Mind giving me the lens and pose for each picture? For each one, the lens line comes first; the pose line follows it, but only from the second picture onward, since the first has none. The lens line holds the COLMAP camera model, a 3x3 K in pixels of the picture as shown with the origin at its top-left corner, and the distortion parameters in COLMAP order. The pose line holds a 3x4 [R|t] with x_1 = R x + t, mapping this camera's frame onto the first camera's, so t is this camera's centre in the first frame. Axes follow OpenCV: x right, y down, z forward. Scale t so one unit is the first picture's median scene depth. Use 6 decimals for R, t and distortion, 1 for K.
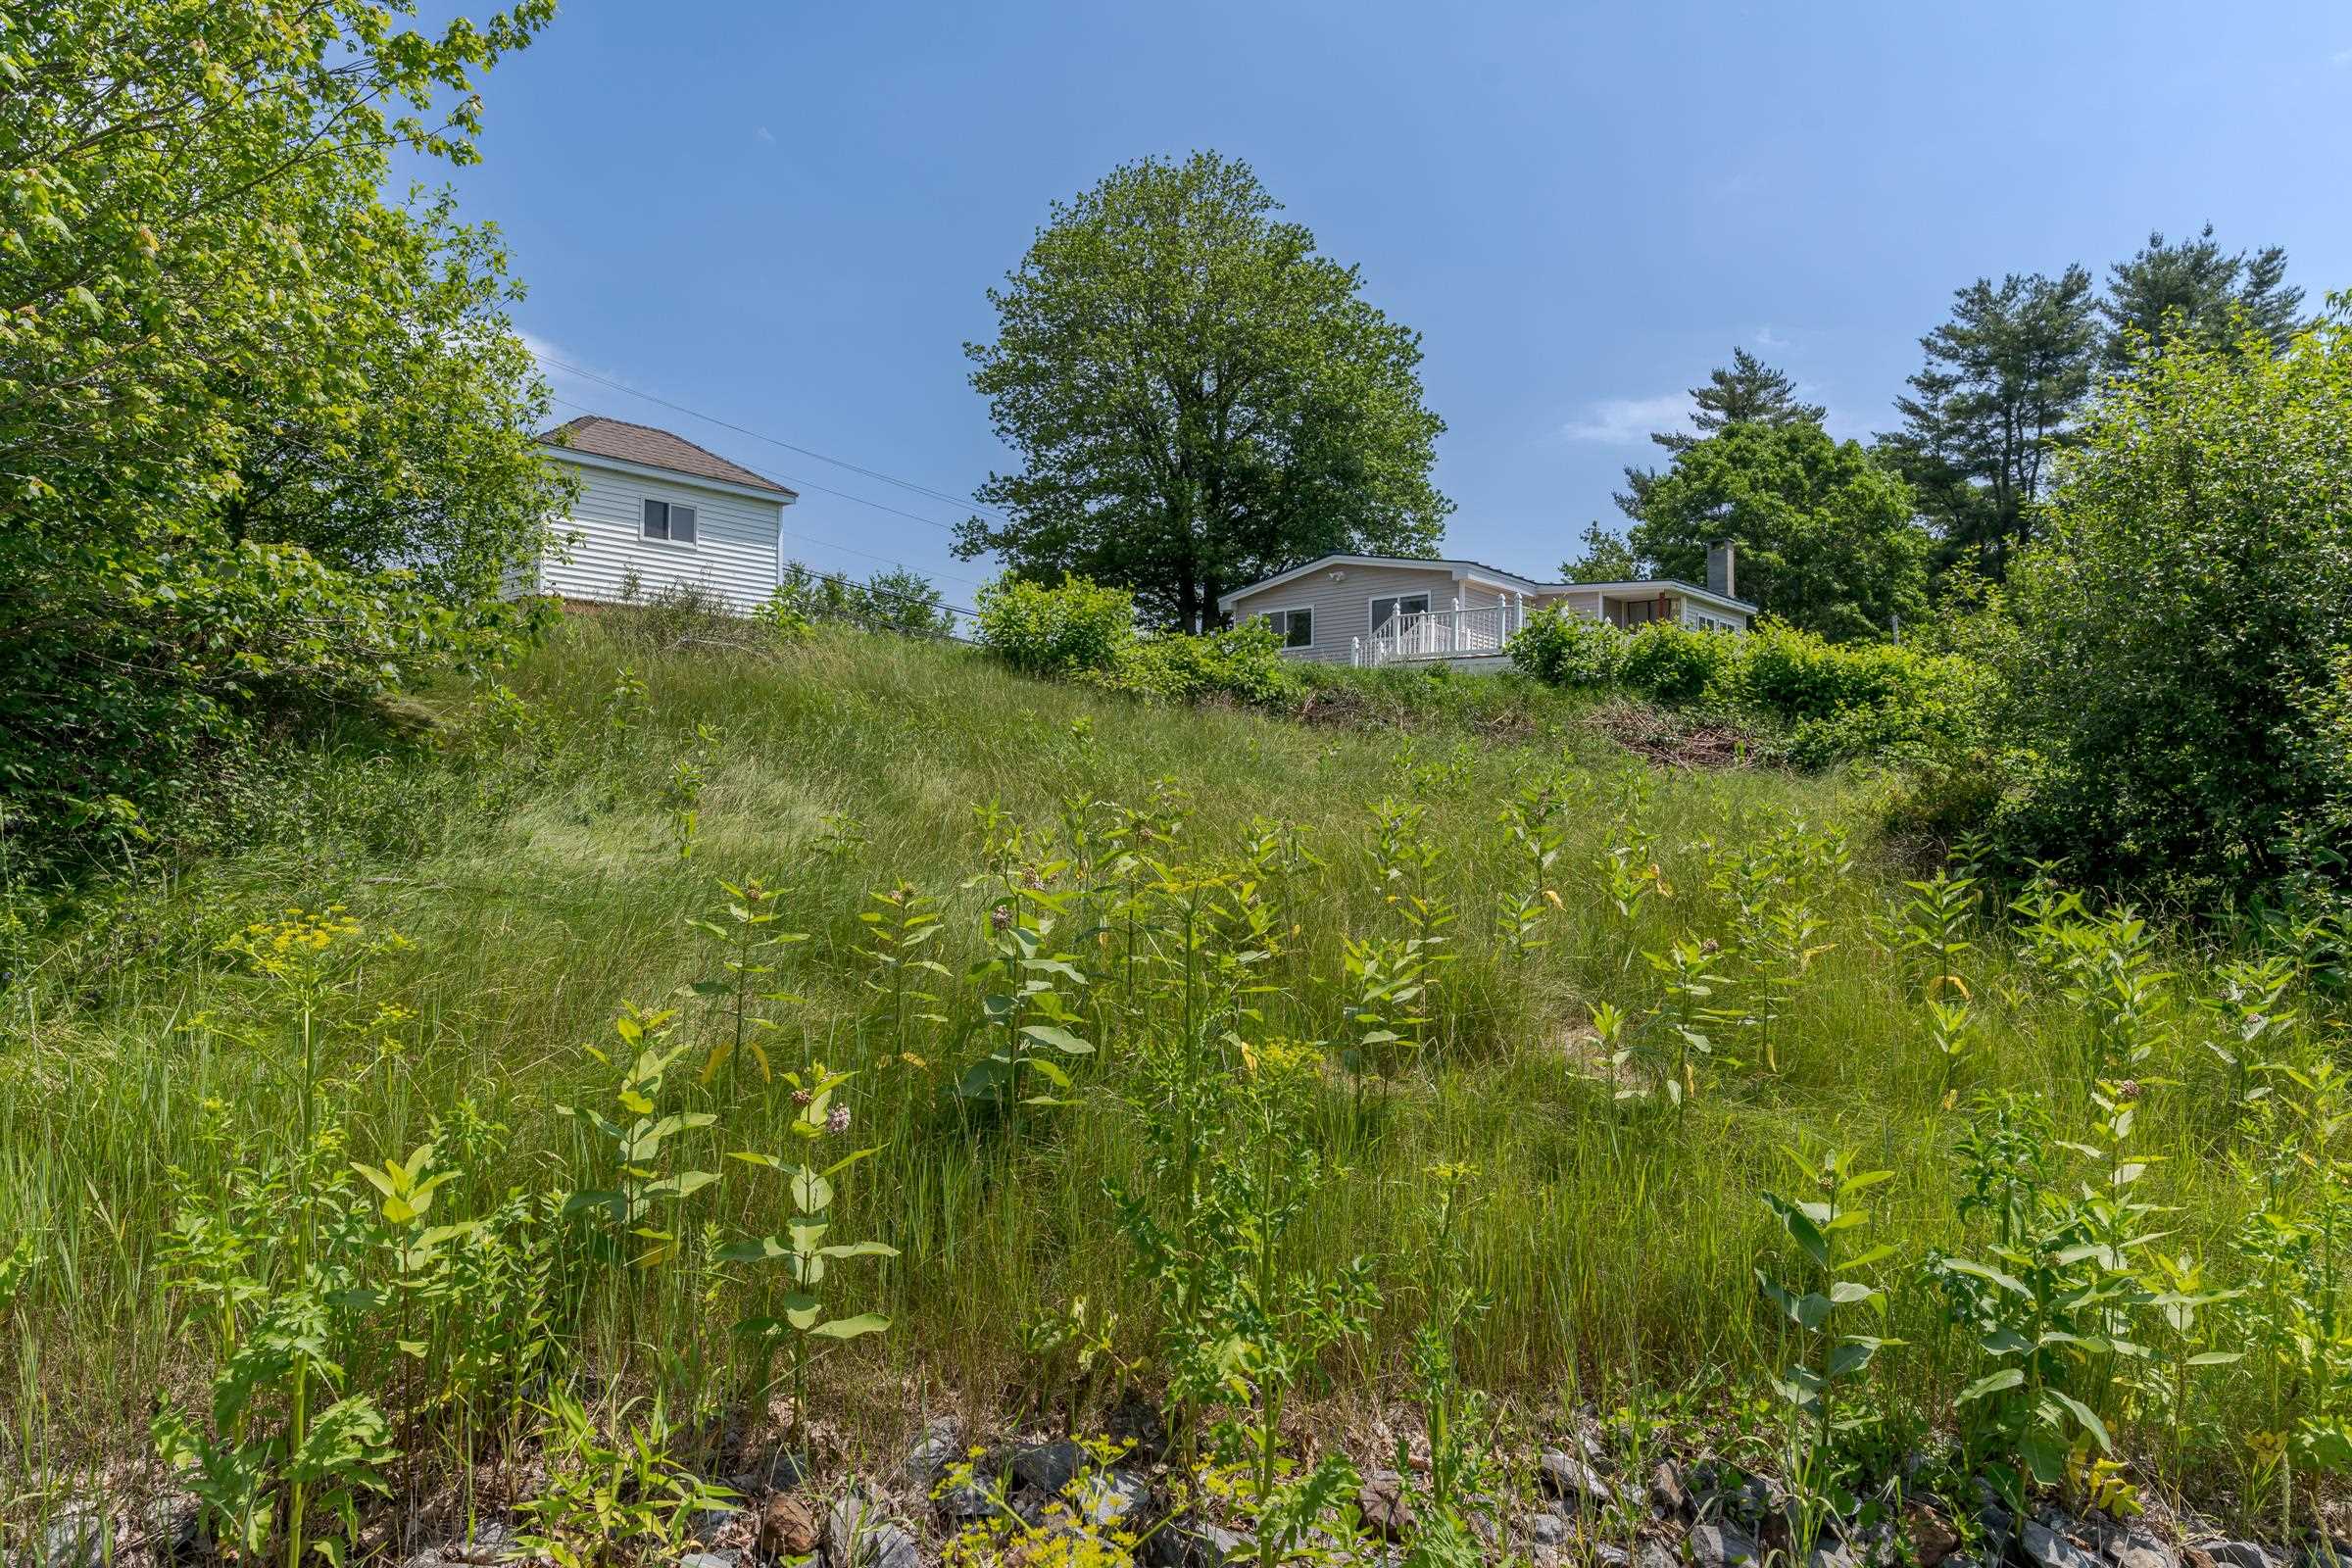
lens RADIAL K [[1495.8, 0, 1177.5], [0, 1495.8, 784.1], [0, 0, 1]] dist [0.005154, 0.001861]
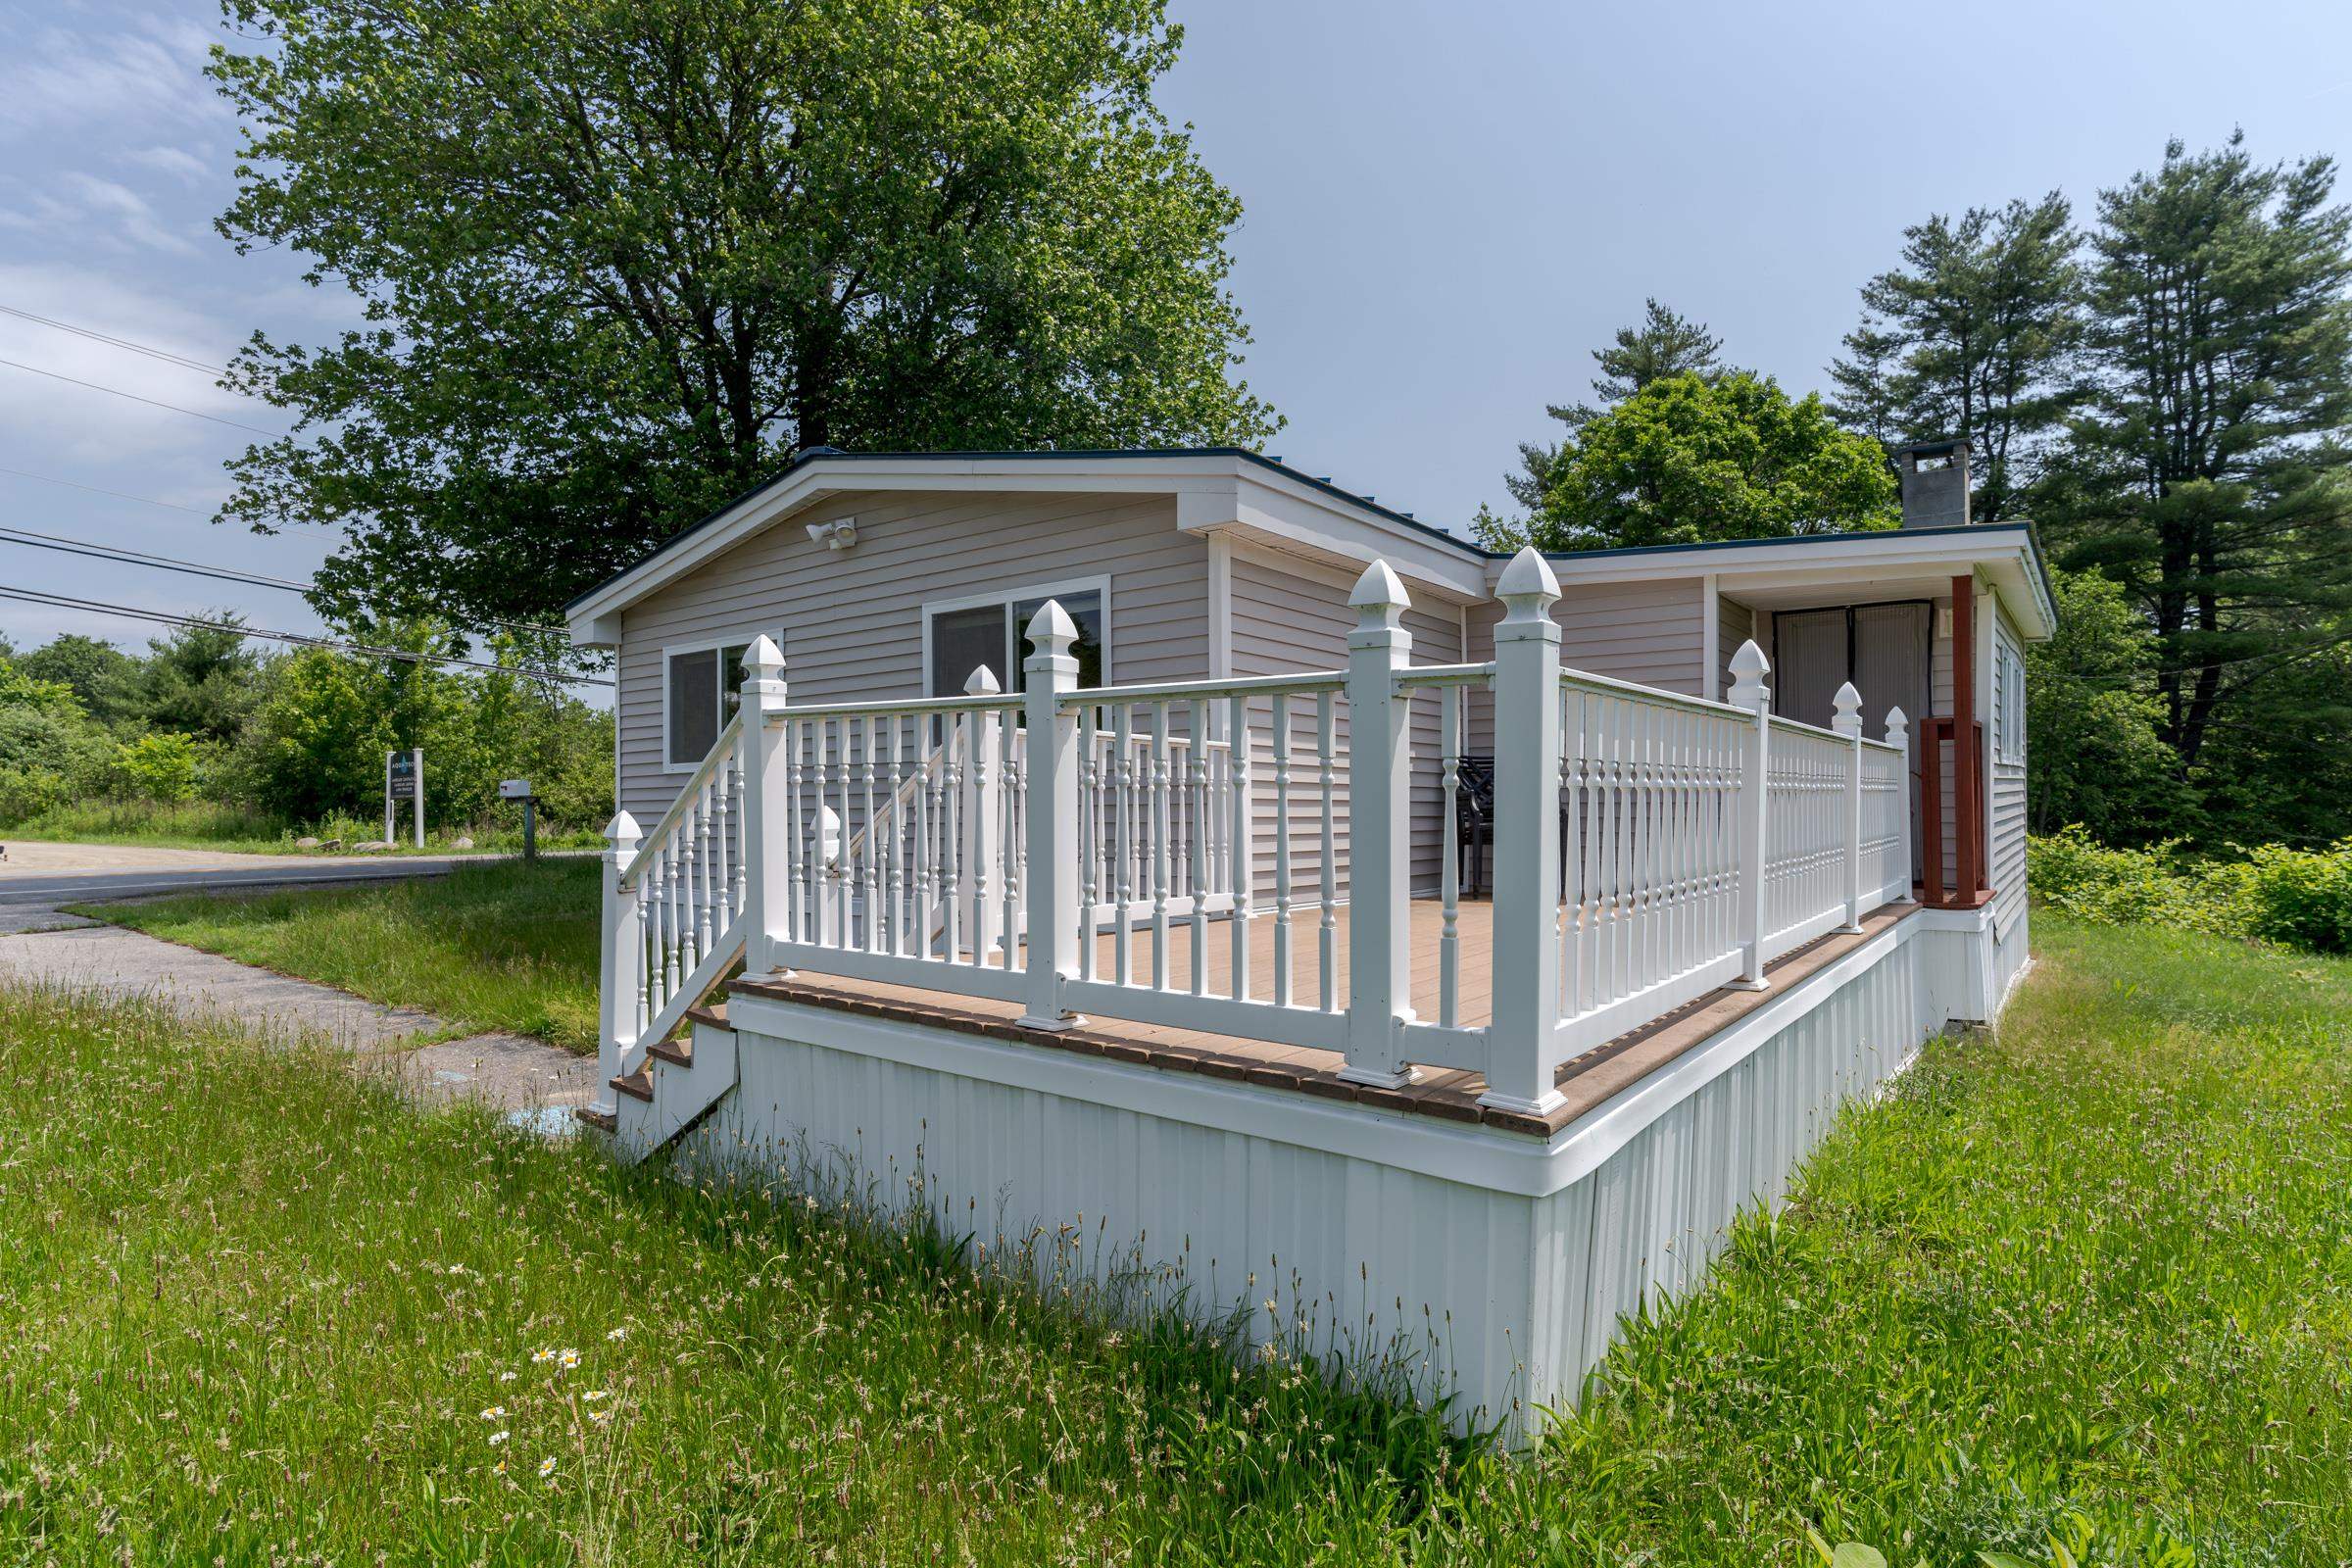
lens RADIAL K [[1180.0, 0, 1174.8], [0, 1180.0, 791.6], [0, 0, 1]] dist [-0.006893, -0.001431]
pose [[0.998769, -0.018855, 0.045891, 0.076342], [0.017395, 0.999336, 0.032008, -0.044404], [-0.046464, -0.031170, 0.998434, 0.356795]]
